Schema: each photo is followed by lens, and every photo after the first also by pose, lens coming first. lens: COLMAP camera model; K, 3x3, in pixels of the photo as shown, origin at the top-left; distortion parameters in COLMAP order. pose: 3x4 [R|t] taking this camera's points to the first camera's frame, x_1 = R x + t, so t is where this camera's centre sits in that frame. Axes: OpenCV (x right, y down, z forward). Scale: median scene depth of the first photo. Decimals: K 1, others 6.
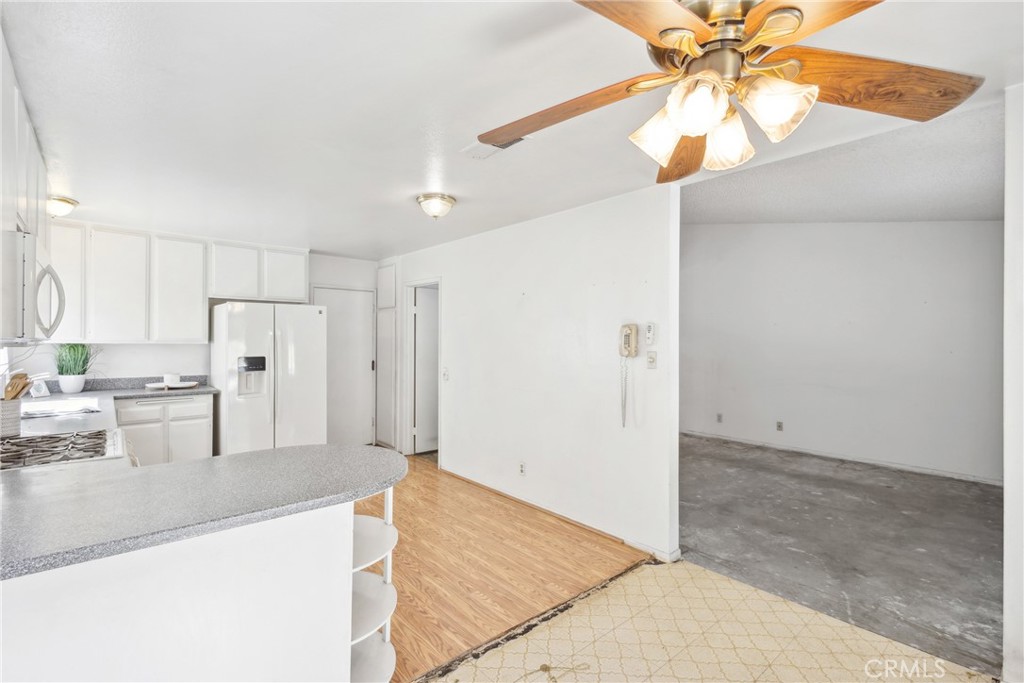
lens RADIAL K [[472.6, 0, 517.7], [0, 472.6, 342.6], [0, 0, 1]] dist [0.013950, -0.007060]
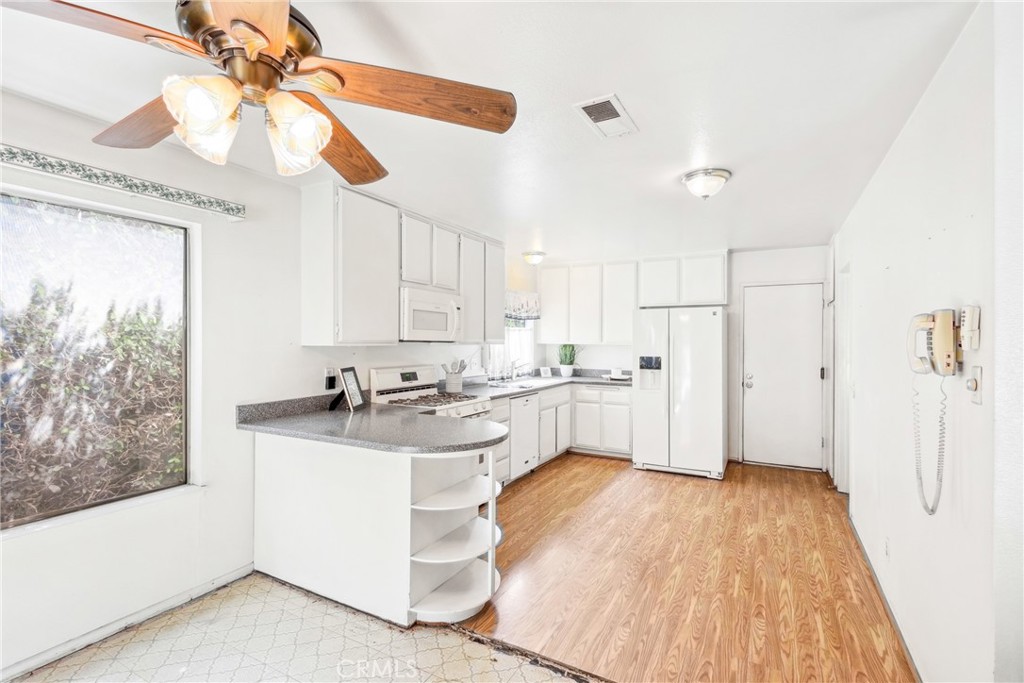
lens RADIAL K [[476.4, 0, 511.1], [0, 476.4, 342.1], [0, 0, 1]] dist [0.004913, -0.001980]
pose [[0.341681, 0.000484, -0.939816, 0.471643], [-0.007804, 0.999967, -0.002323, 0.000123], [0.939784, 0.008128, 0.341674, 0.350139]]
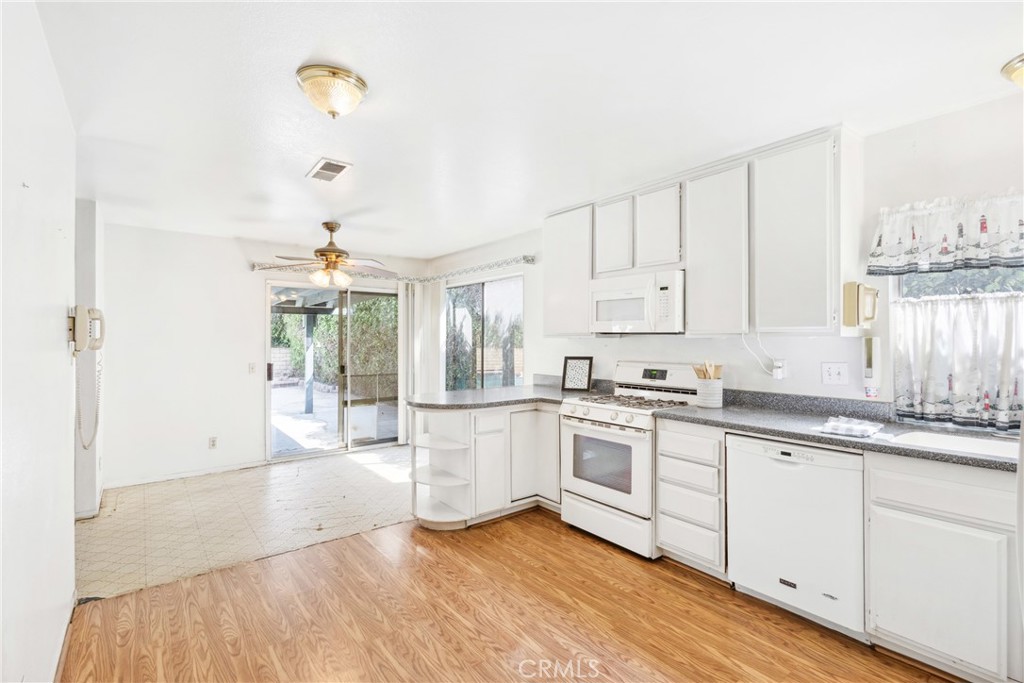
lens RADIAL K [[476.4, 0, 511.1], [0, 476.4, 342.1], [0, 0, 1]] dist [0.004913, -0.001980]
pose [[-0.997933, -0.004733, 0.064089, -0.392531], [-0.004295, 0.999966, 0.006969, 0.009501], [-0.064120, 0.006680, -0.997920, 1.441185]]
